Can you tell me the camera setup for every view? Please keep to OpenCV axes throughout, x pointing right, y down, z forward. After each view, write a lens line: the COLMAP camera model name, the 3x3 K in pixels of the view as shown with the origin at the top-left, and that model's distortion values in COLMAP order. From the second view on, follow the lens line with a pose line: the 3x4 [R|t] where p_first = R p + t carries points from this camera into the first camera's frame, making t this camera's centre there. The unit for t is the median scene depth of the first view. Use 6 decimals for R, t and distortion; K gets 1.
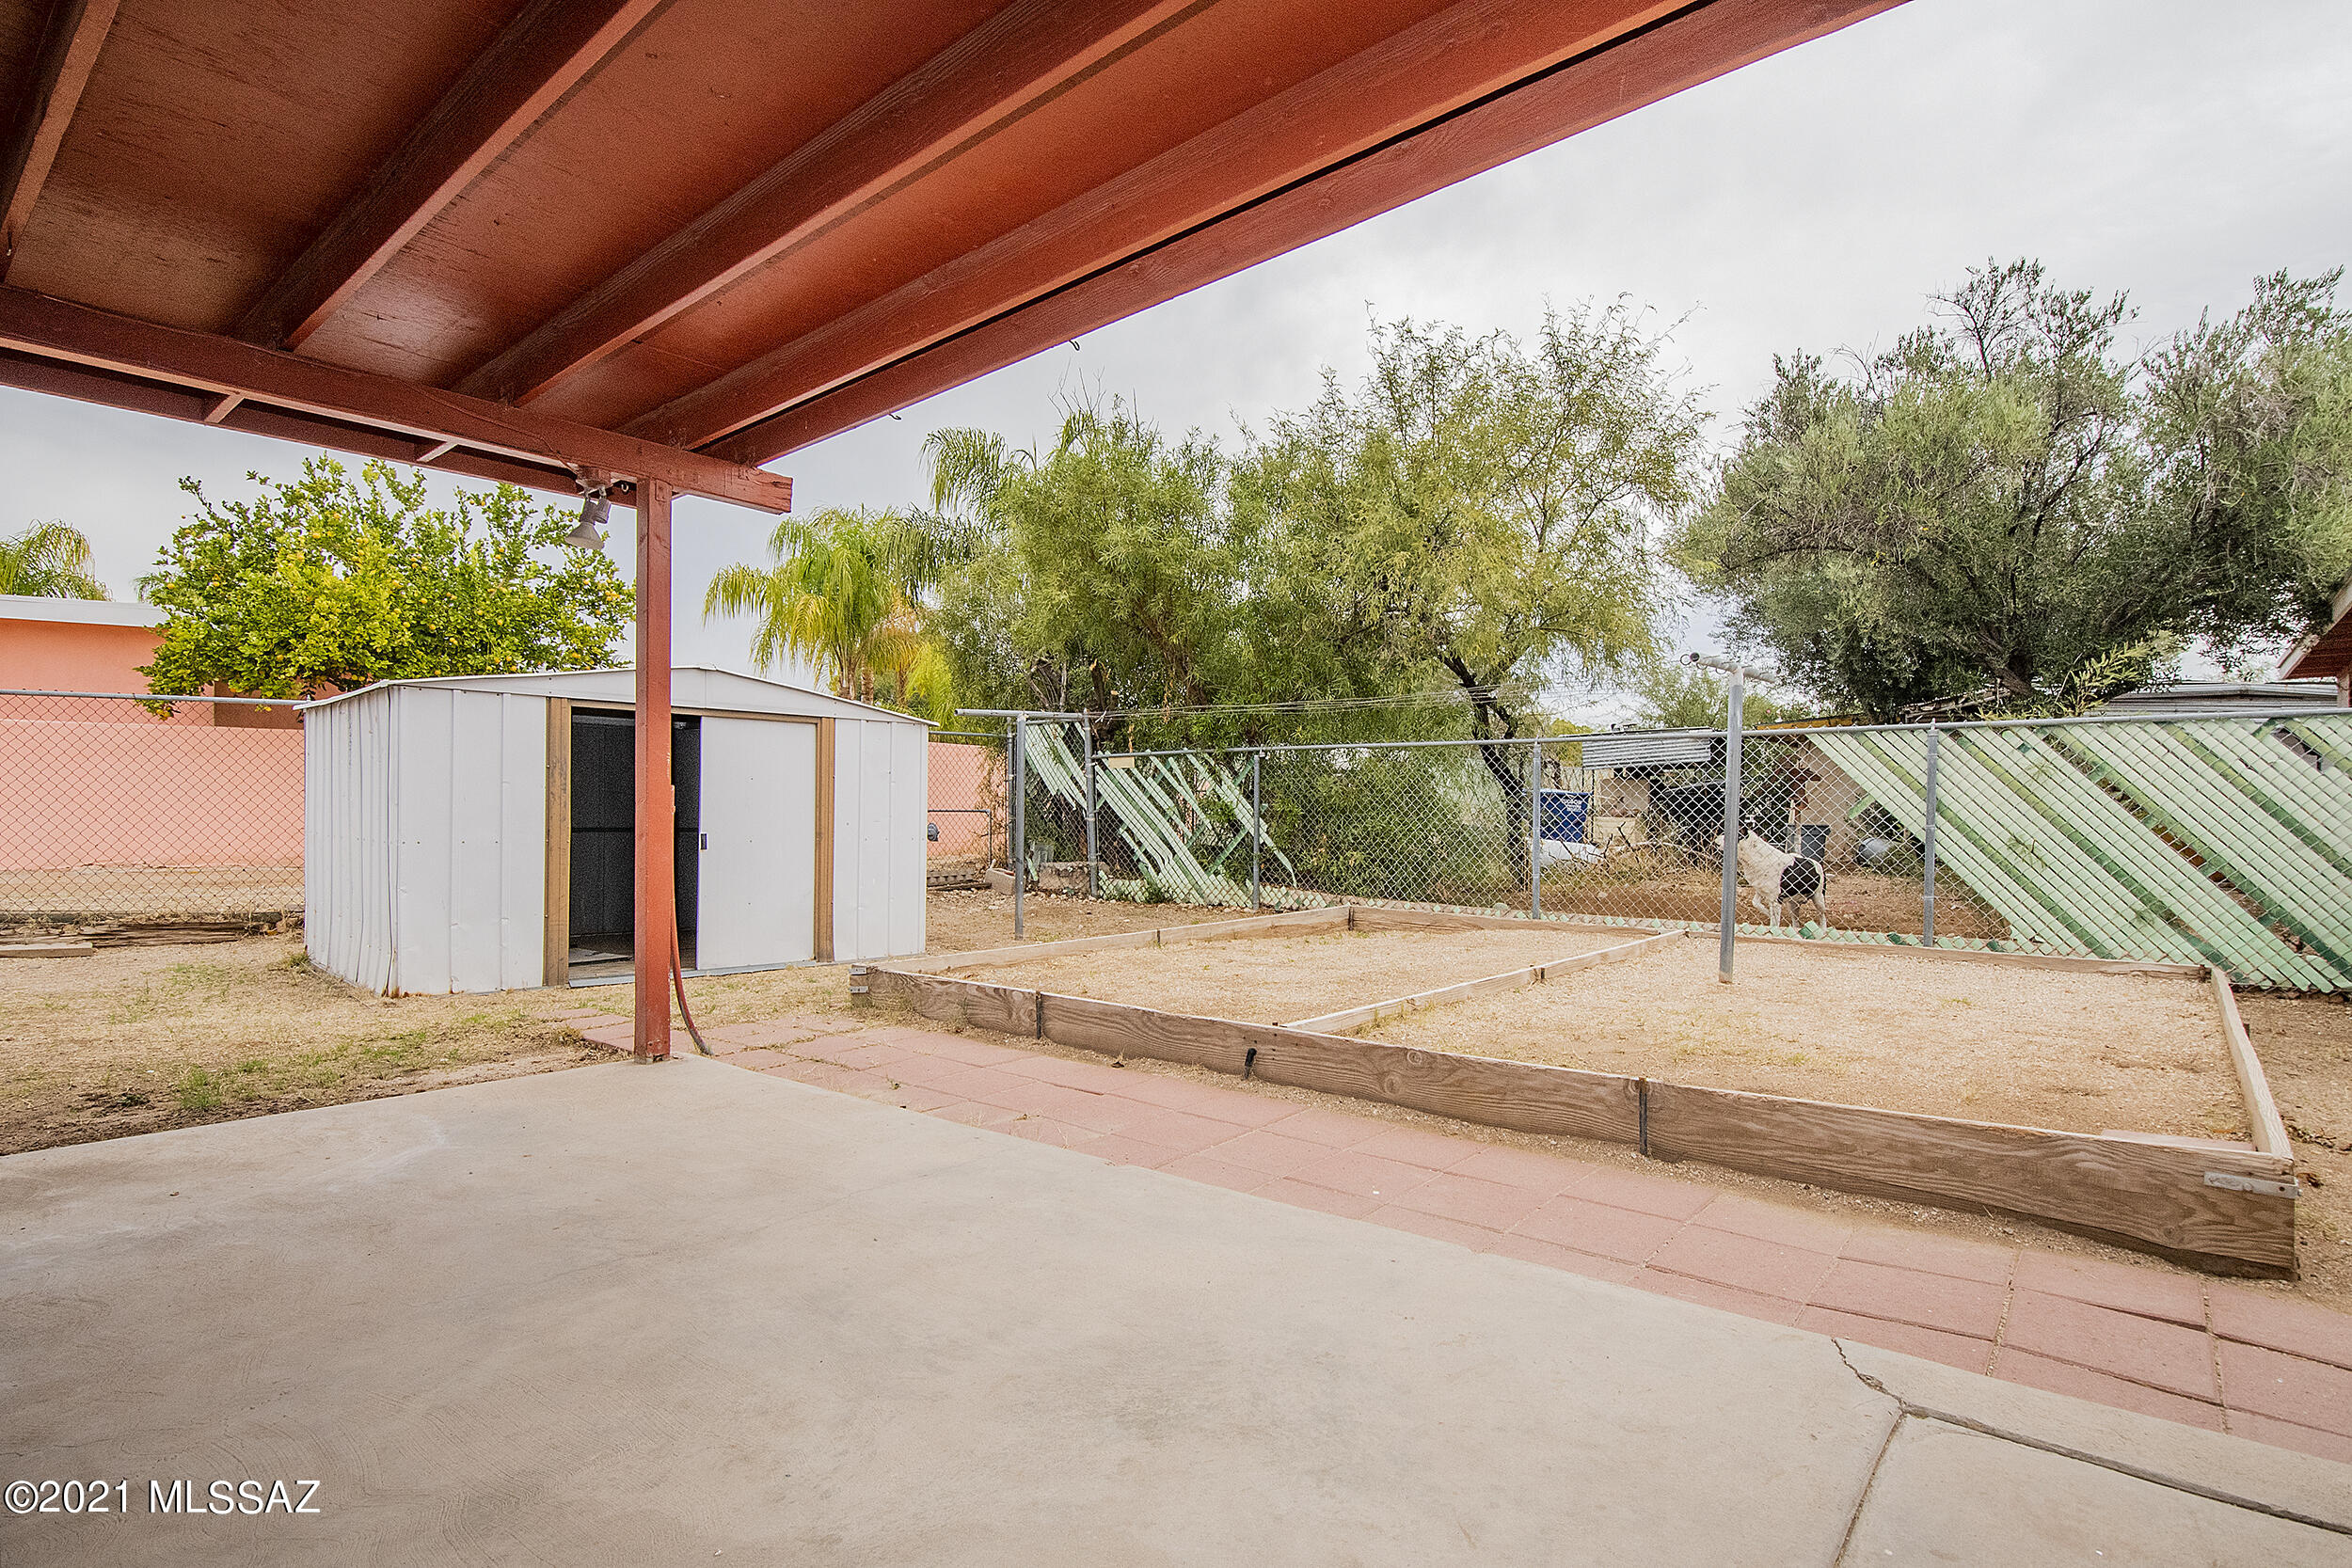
lens RADIAL K [[1218.3, 0, 1176.0], [0, 1218.3, 784.0], [0, 0, 1]] dist [0.000121, -0.000084]
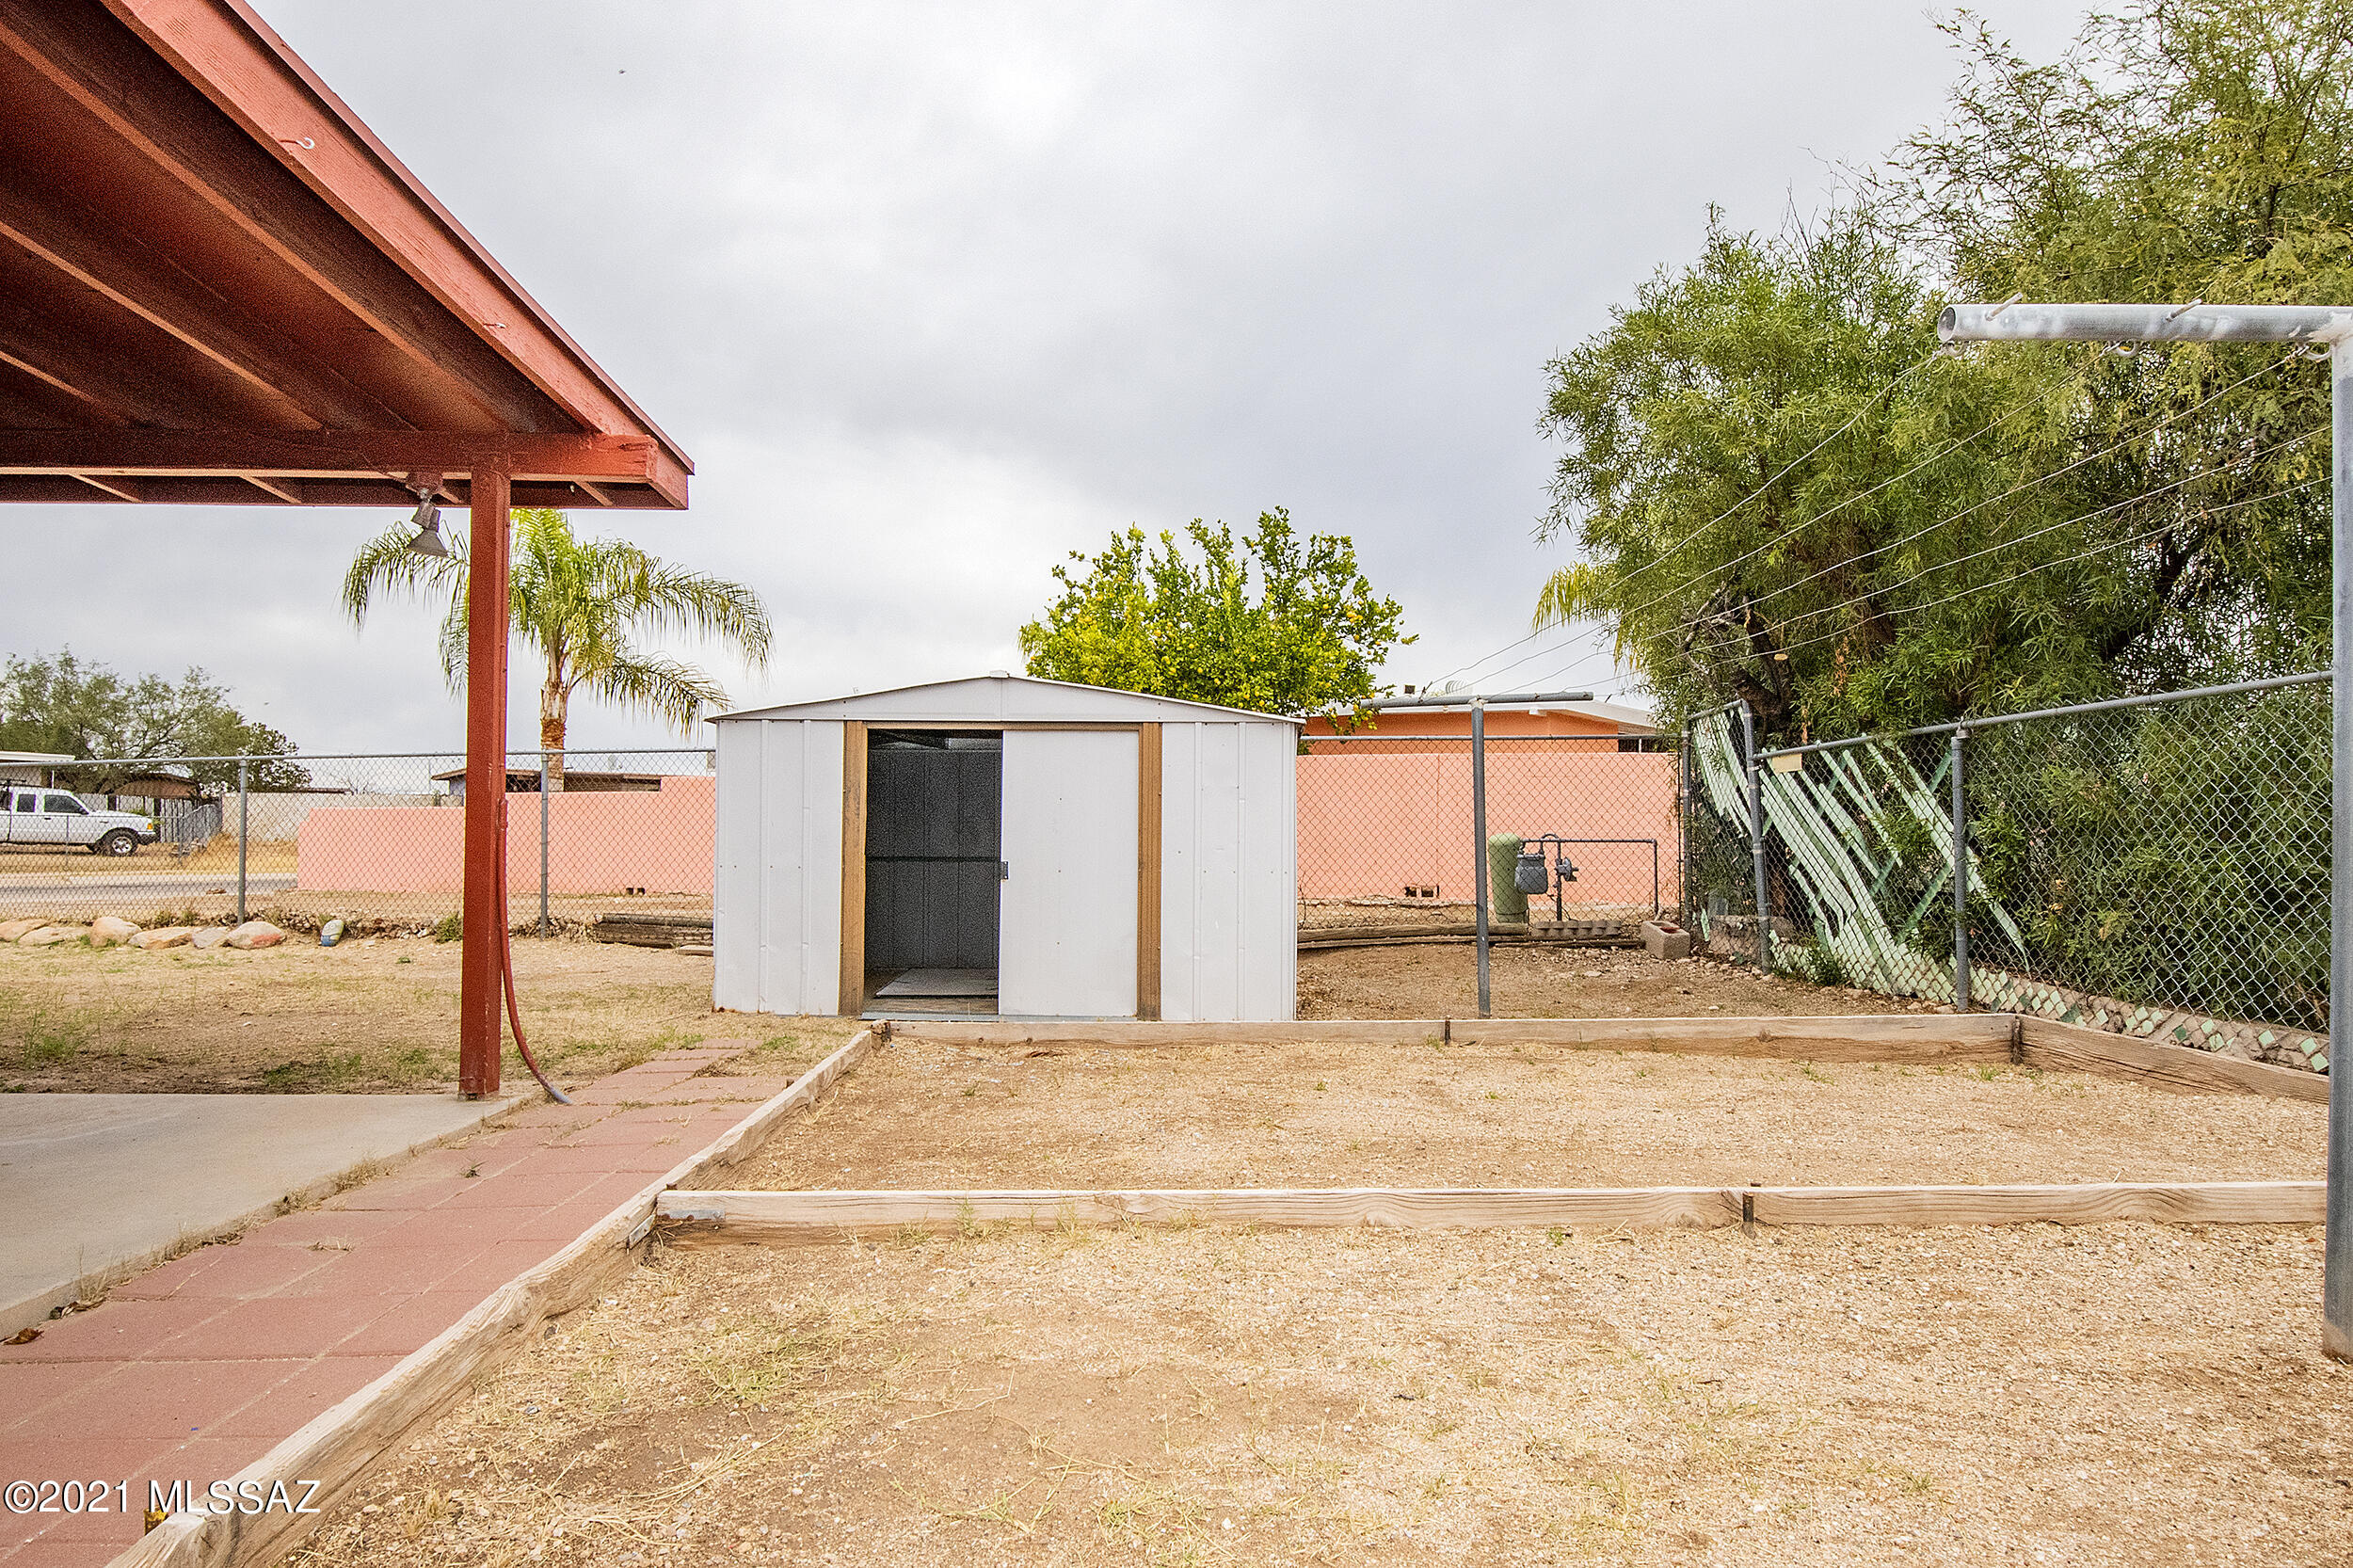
lens RADIAL K [[1314.5, 0, 1176.5], [0, 1314.5, 784.0], [0, 0, 1]] dist [0.020315, -0.000013]
pose [[0.657654, -0.039710, -0.752273, 0.282270], [0.017011, 0.999138, -0.037869, 0.015200], [0.753128, 0.012108, 0.657763, 0.307793]]
